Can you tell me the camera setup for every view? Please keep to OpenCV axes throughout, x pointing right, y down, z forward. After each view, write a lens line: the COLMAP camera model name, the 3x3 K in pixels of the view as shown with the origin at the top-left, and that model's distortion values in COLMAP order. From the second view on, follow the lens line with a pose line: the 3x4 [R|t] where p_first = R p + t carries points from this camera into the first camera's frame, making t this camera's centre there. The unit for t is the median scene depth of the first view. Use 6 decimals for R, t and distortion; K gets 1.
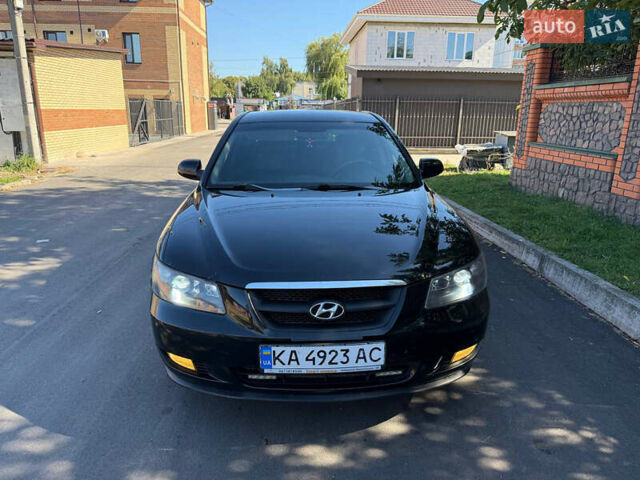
lens RADIAL K [[449.3, 0, 320.0], [0, 449.3, 240.0], [0, 0, 1]] dist [0.045411, -0.072469]
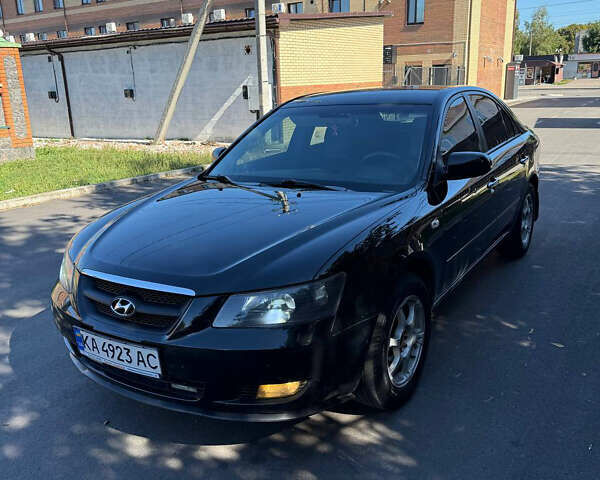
lens RADIAL K [[533.7, 0, 299.5], [0, 533.7, 272.9], [0, 0, 1]] dist [0.000410, -0.001055]
pose [[0.821186, 0.144067, -0.552175, 0.510432], [-0.102622, 0.989115, 0.105450, -0.042487], [0.561357, -0.029929, 0.827032, 0.130551]]
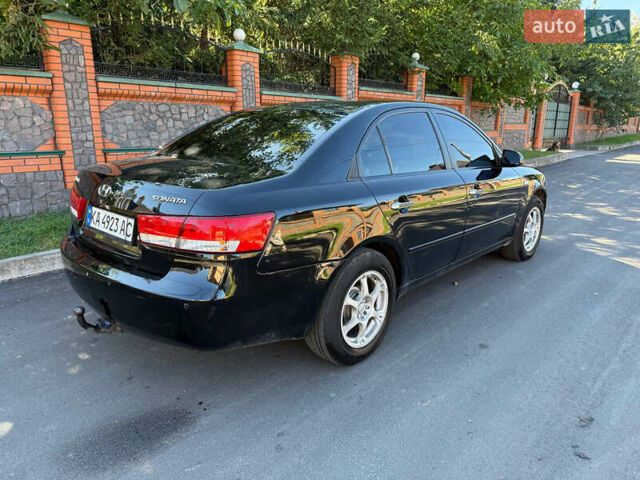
lens RADIAL K [[440.6, 0, 320.0], [0, 440.6, 240.0], [0, 0, 1]] dist [0.072768, -0.061038]
pose [[-0.703588, -0.200697, 0.681678, -0.737775], [0.176925, 0.879604, 0.441582, -0.553682], [-0.688231, 0.431298, -0.583370, 1.983642]]
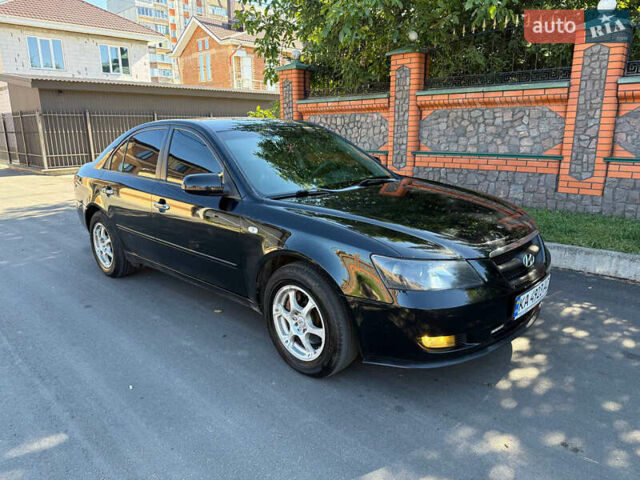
lens RADIAL K [[449.3, 0, 320.0], [0, 449.3, 240.0], [0, 0, 1]] dist [0.045411, -0.072469]
pose [[0.722861, -0.183827, 0.666092, -0.707277], [0.205545, 0.977532, 0.046714, -0.047183], [-0.659714, 0.103144, 0.744405, 0.220473]]
